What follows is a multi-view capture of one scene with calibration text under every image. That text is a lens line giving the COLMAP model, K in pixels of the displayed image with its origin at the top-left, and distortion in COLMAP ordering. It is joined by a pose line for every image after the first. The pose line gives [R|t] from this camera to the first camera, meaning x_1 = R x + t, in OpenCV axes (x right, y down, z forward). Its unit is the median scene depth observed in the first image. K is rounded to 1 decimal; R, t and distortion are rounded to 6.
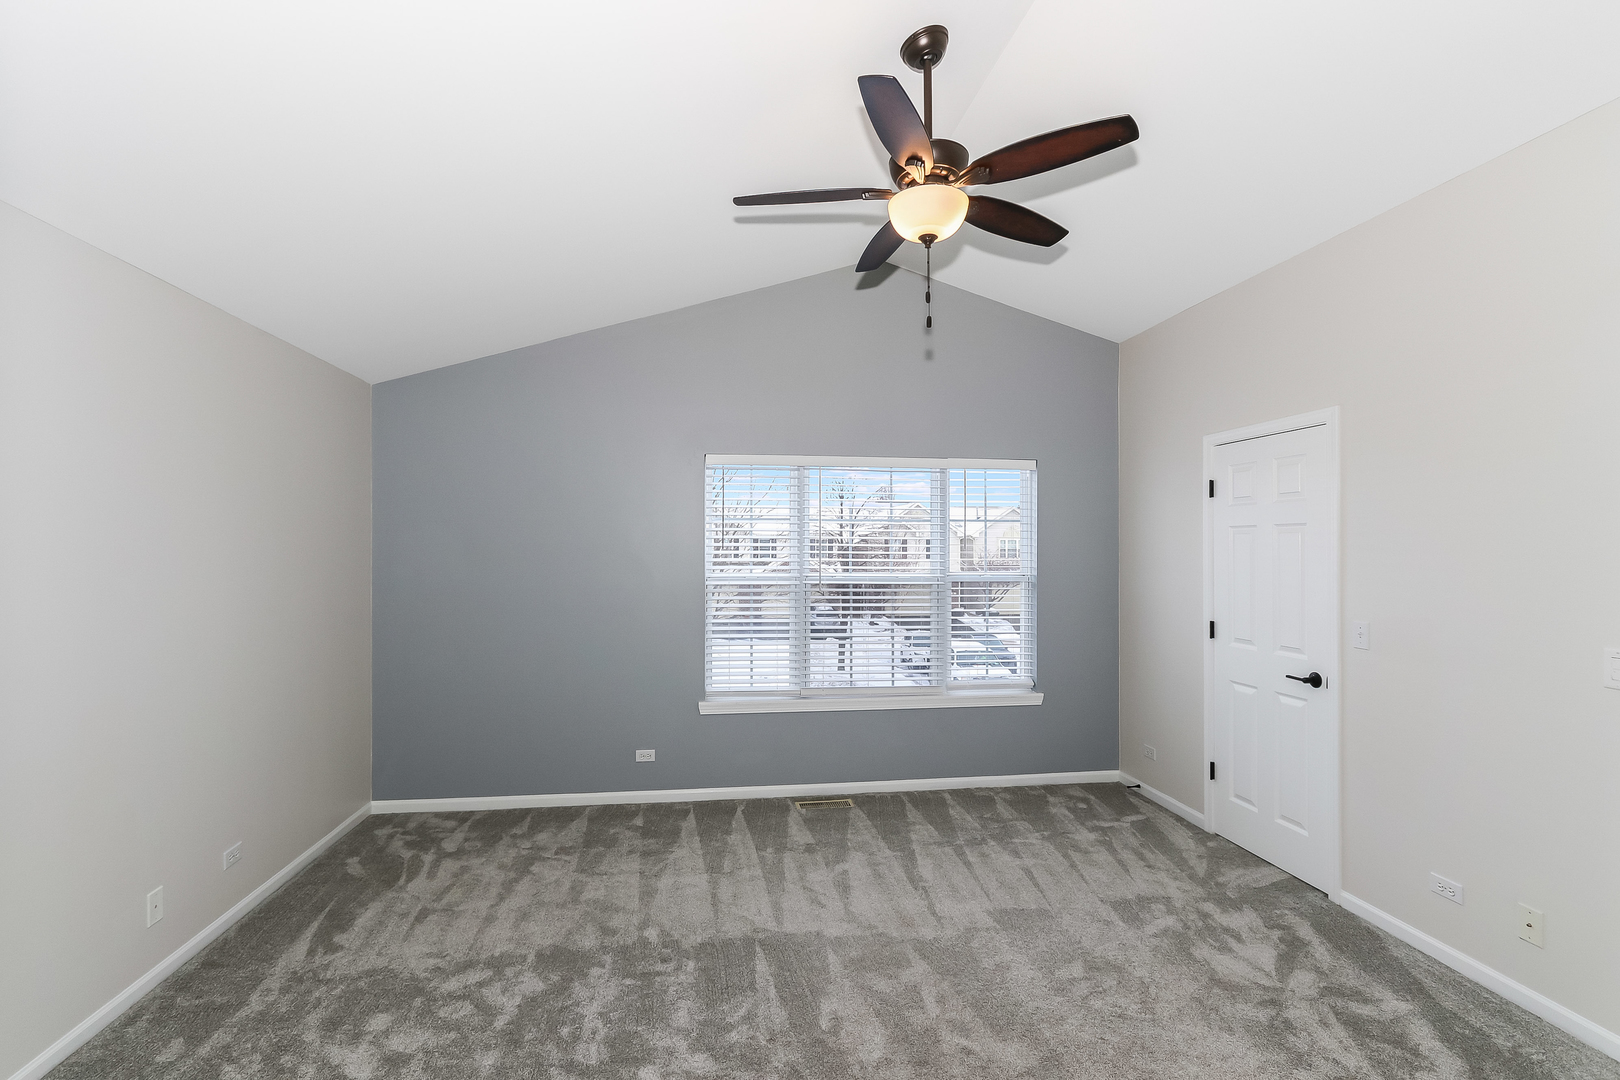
lens RADIAL K [[743.9, 0, 792.1], [0, 743.9, 547.5], [0, 0, 1]] dist [-0.005350, 0.005268]
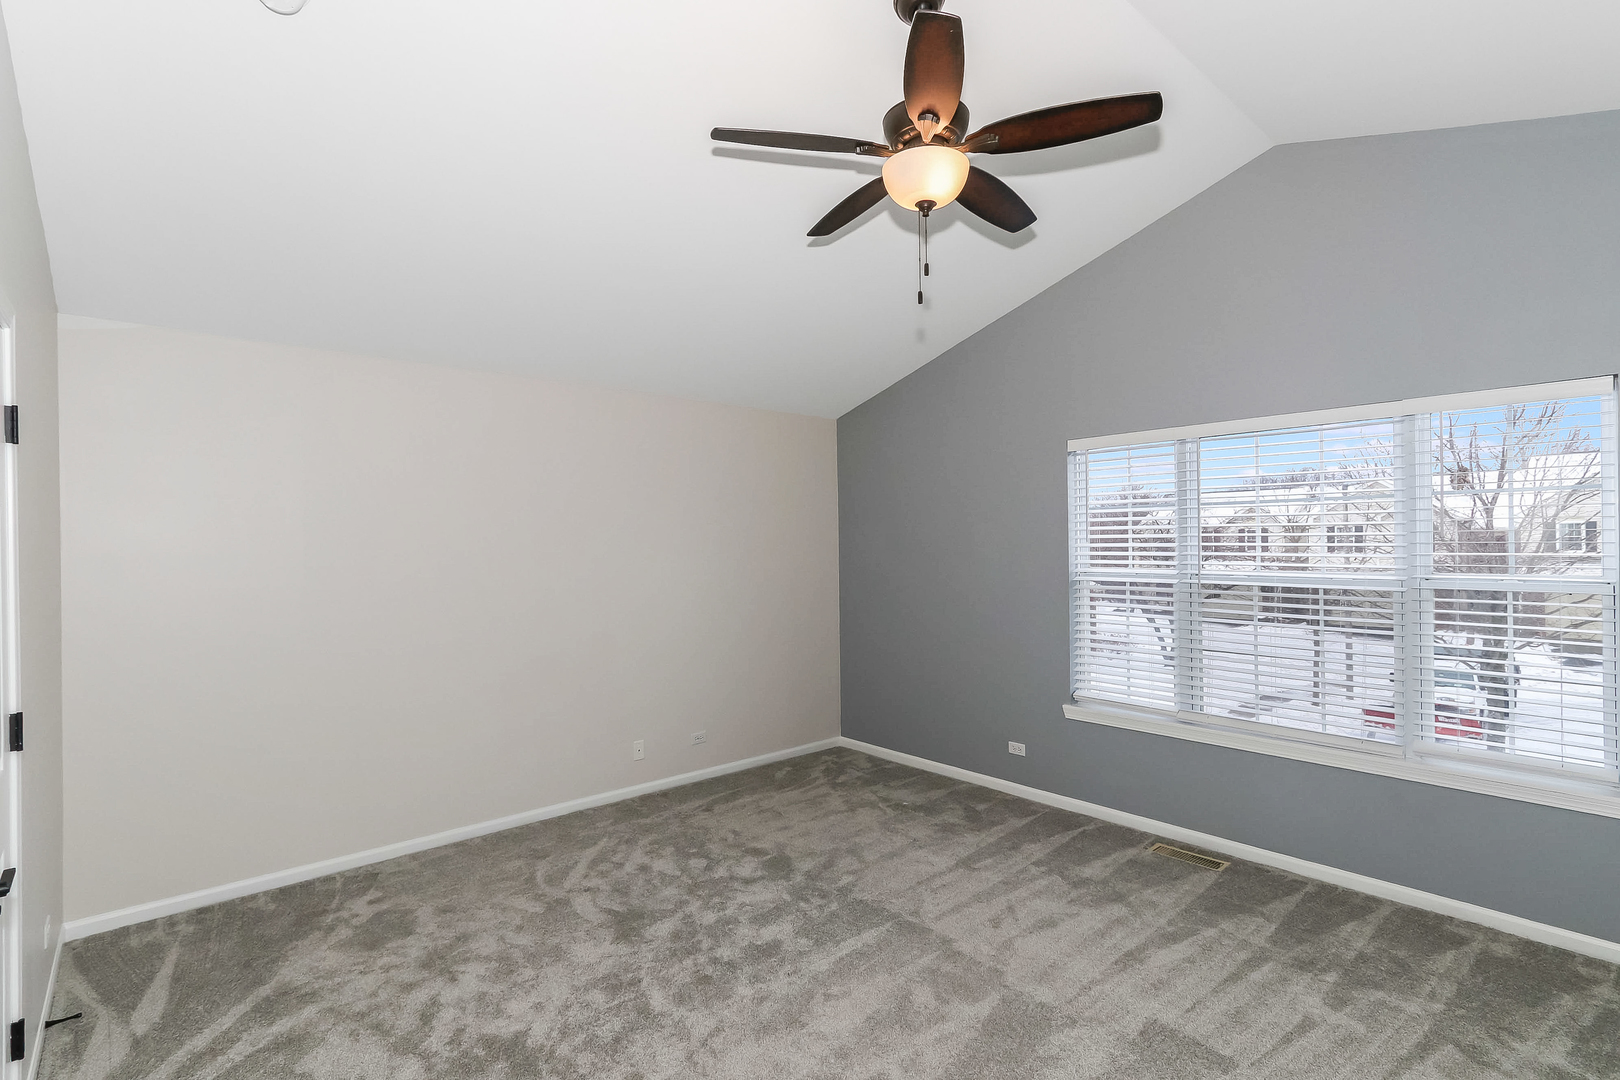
lens RADIAL K [[743.9, 0, 792.1], [0, 743.9, 547.5], [0, 0, 1]] dist [-0.005350, 0.005268]
pose [[0.553825, -0.005041, -0.832618, 0.563904], [0.010758, 0.999942, 0.001102, 0.004694], [0.832564, -0.009567, 0.553847, 0.232943]]
